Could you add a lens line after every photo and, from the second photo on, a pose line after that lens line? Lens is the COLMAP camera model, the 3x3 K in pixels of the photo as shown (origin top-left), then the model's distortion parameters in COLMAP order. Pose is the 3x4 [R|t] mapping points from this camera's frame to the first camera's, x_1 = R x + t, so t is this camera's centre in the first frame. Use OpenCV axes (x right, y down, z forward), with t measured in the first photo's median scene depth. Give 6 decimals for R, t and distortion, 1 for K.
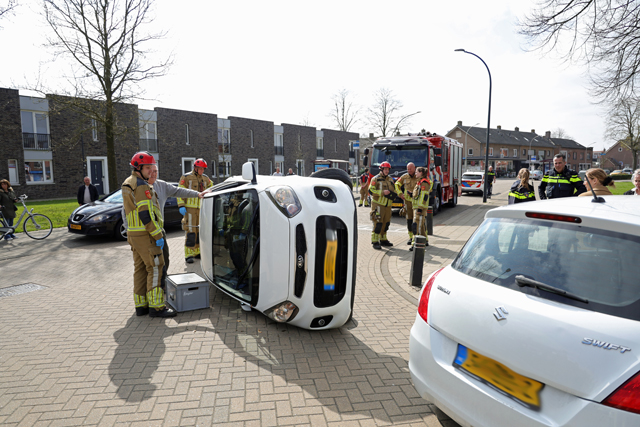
lens RADIAL K [[447.6, 0, 318.2], [0, 447.6, 232.6], [0, 0, 1]] dist [-0.097355, 0.070679]
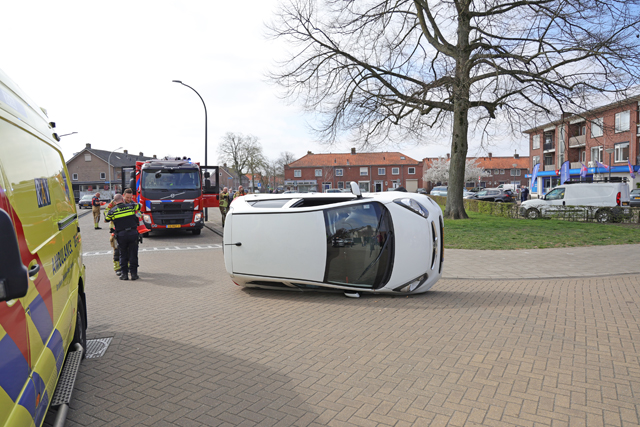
lens RADIAL K [[447.6, 0, 318.2], [0, 447.6, 232.6], [0, 0, 1]] dist [-0.097355, 0.070679]
pose [[0.637850, -0.080552, 0.765936, -1.209091], [0.121192, 0.992623, 0.003467, -0.028977], [-0.760565, 0.090614, 0.642907, 0.244299]]
